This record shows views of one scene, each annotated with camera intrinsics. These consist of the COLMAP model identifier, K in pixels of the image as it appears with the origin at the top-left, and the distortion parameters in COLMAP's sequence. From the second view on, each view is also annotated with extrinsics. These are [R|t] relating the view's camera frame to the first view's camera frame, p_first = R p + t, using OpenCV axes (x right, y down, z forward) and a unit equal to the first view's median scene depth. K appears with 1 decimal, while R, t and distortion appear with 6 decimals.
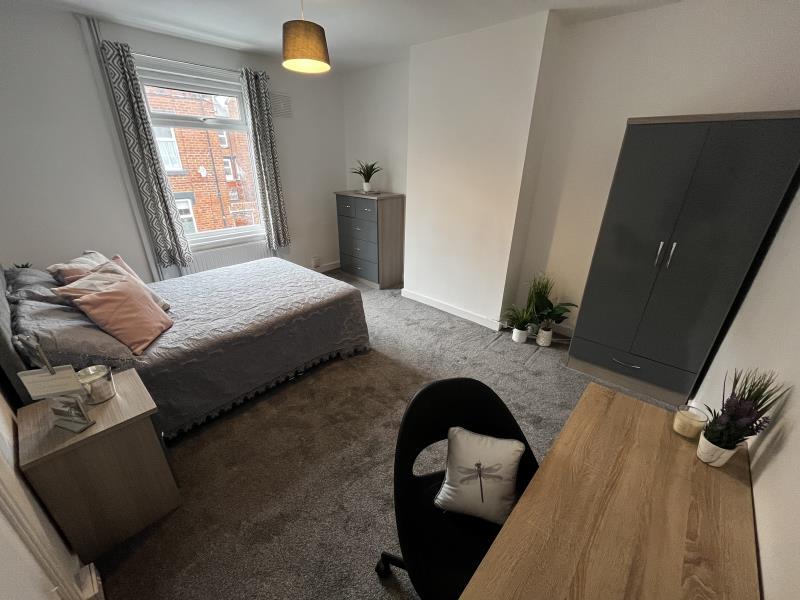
lens RADIAL K [[323.8, 0, 399.4], [0, 323.8, 298.3], [0, 0, 1]] dist [-0.000358, -0.000032]
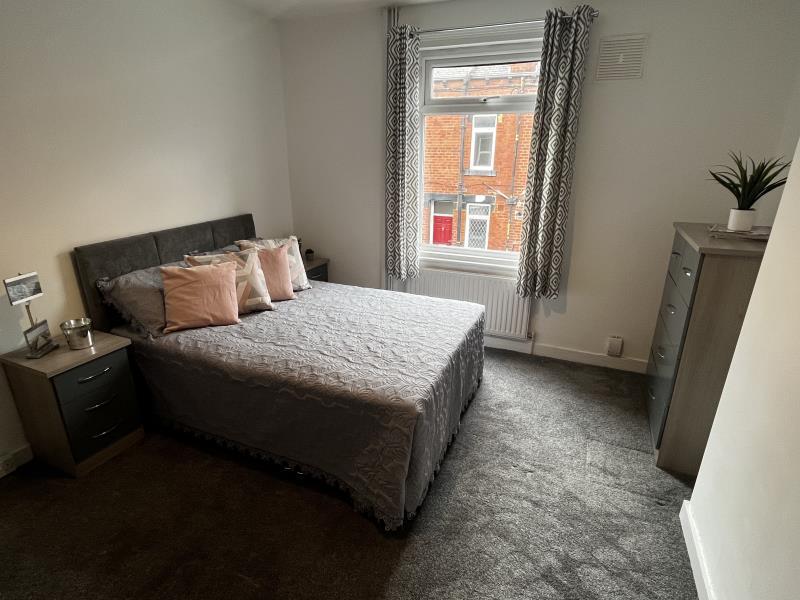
lens RADIAL K [[433.5, 0, 399.4], [0, 433.5, 301.6], [0, 0, 1]] dist [-0.004579, -0.000321]
pose [[0.318041, 0.297656, -0.900139, 0.435306], [-0.383027, 0.908845, 0.165202, -0.294976], [0.867260, 0.292237, 0.403060, 0.738478]]
